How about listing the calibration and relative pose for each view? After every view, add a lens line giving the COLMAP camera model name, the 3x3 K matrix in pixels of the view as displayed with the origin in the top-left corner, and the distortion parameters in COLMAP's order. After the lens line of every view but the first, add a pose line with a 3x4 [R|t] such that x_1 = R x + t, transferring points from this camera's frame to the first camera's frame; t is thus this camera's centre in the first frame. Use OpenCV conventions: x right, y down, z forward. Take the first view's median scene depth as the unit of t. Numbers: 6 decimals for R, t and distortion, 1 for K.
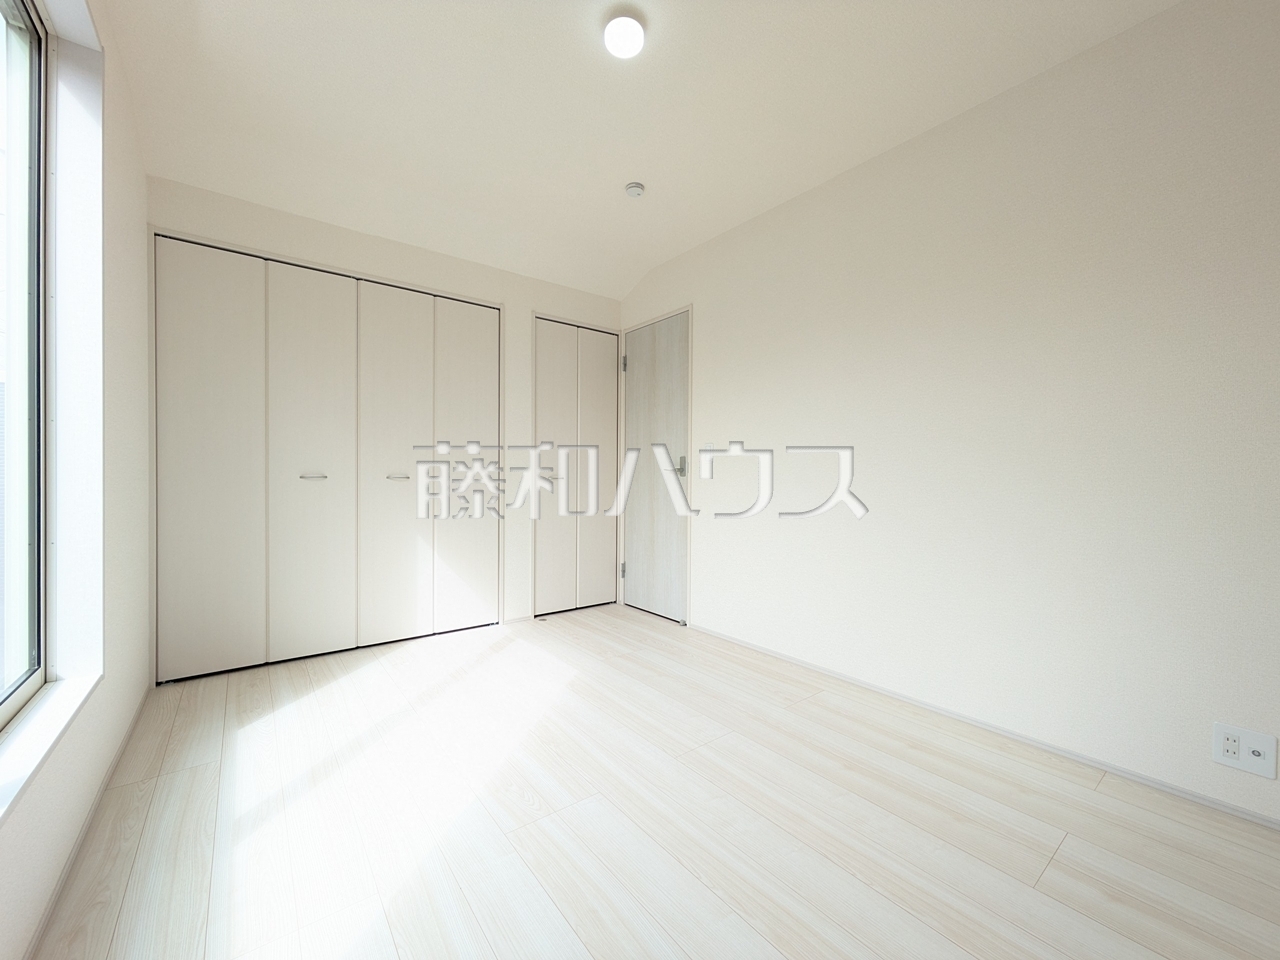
lens RADIAL K [[504.3, 0, 638.9], [0, 504.3, 482.2], [0, 0, 1]] dist [-0.001810, 0.001239]
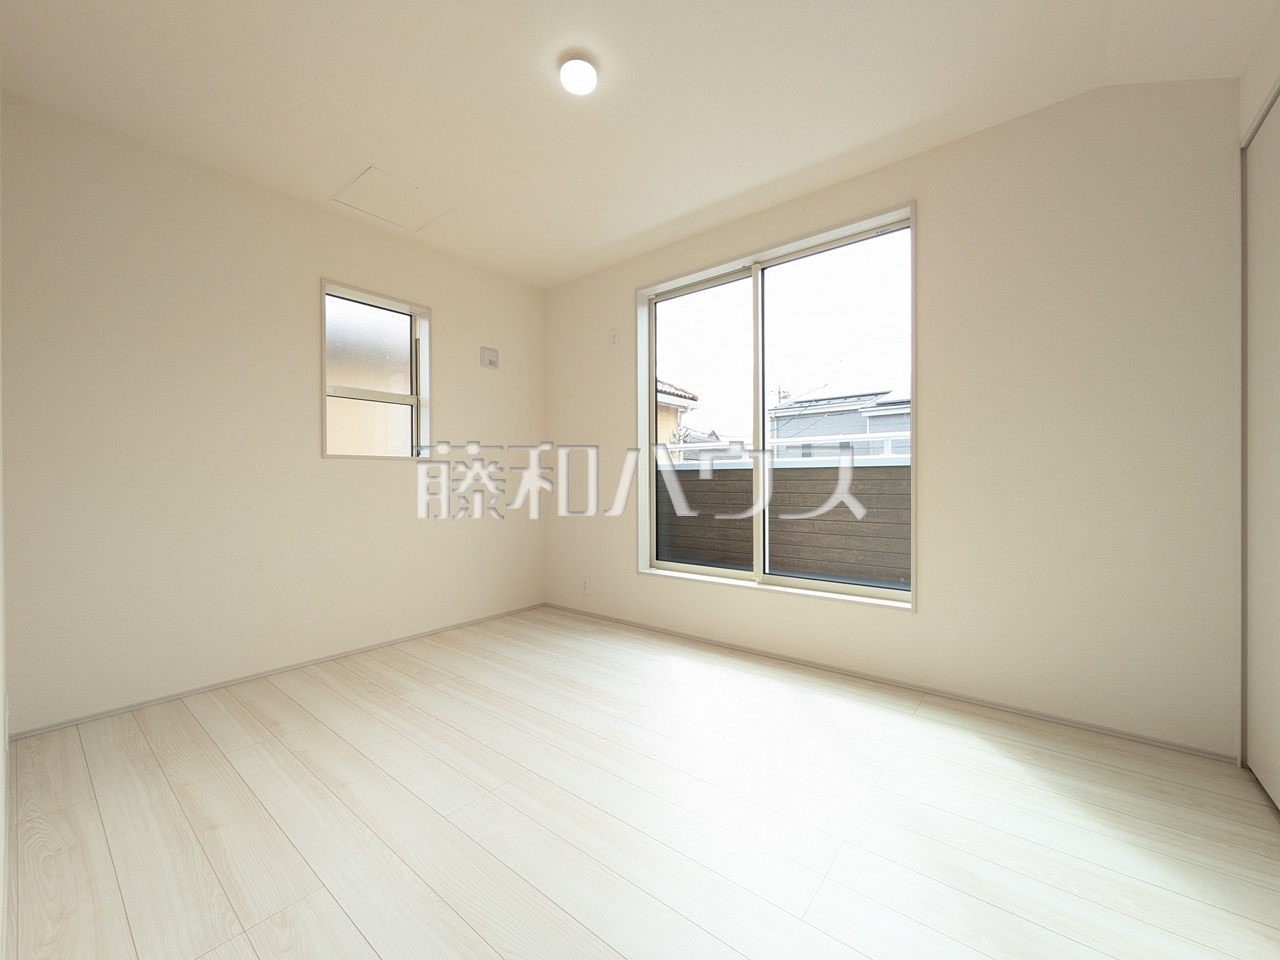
lens RADIAL K [[504.3, 0, 634.8], [0, 504.3, 477.4], [0, 0, 1]] dist [-0.001810, 0.001239]
pose [[-0.976007, -0.000718, -0.217738, 0.072140], [-0.002148, 0.999978, 0.006330, -0.018860], [0.217729, 0.006646, -0.975987, 1.748075]]
